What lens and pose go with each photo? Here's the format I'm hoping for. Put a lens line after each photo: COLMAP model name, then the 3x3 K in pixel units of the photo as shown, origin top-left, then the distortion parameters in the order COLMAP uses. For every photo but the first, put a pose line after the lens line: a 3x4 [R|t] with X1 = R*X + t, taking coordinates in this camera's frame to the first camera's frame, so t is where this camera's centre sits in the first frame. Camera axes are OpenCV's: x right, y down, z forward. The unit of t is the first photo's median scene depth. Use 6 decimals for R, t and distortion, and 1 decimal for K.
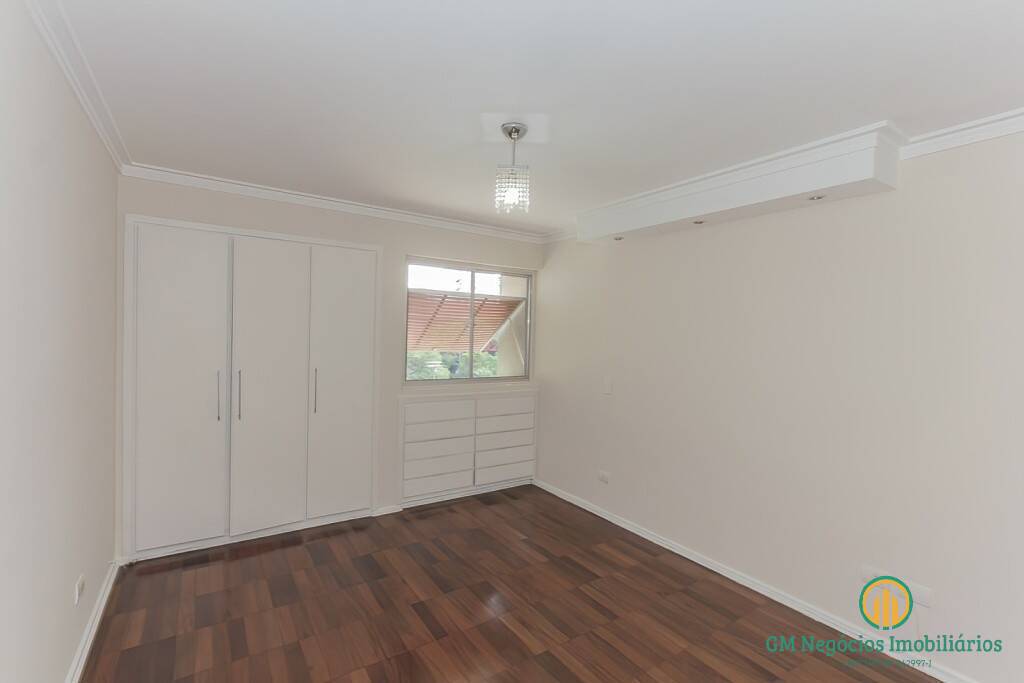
lens RADIAL K [[466.1, 0, 512.0], [0, 466.1, 341.5], [0, 0, 1]] dist [0.000927, 0.000773]
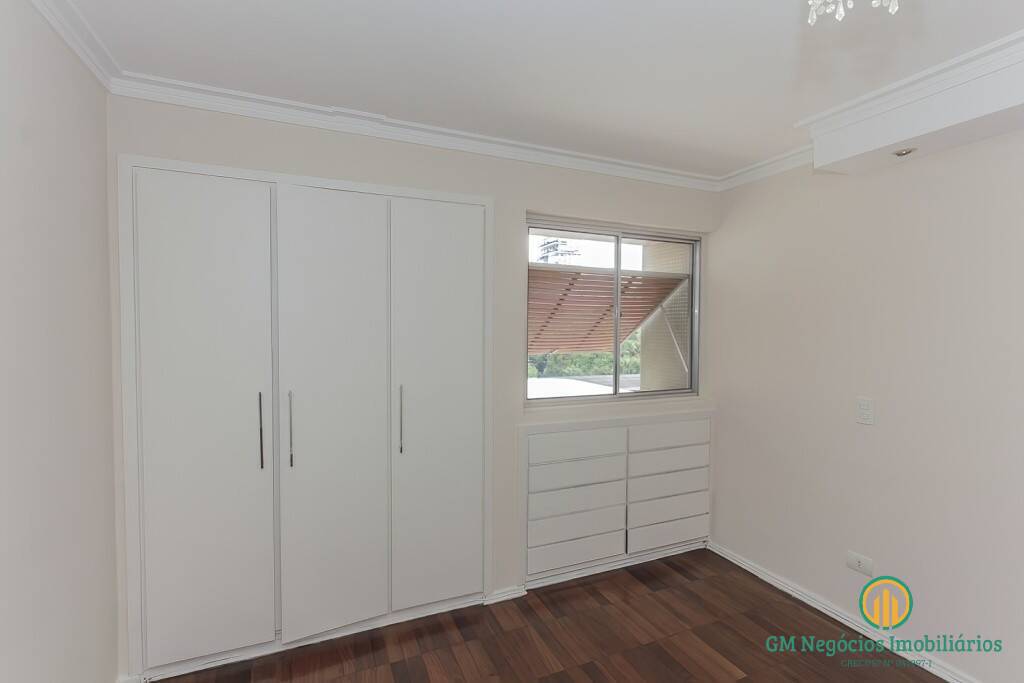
lens RADIAL K [[479.9, 0, 512.0], [0, 479.9, 341.5], [0, 0, 1]] dist [0.027777, 0.000132]
pose [[0.984558, -0.016694, -0.174263, -0.117049], [0.018111, 0.999815, 0.006540, -0.004635], [0.174122, -0.009595, 0.984677, 0.286595]]
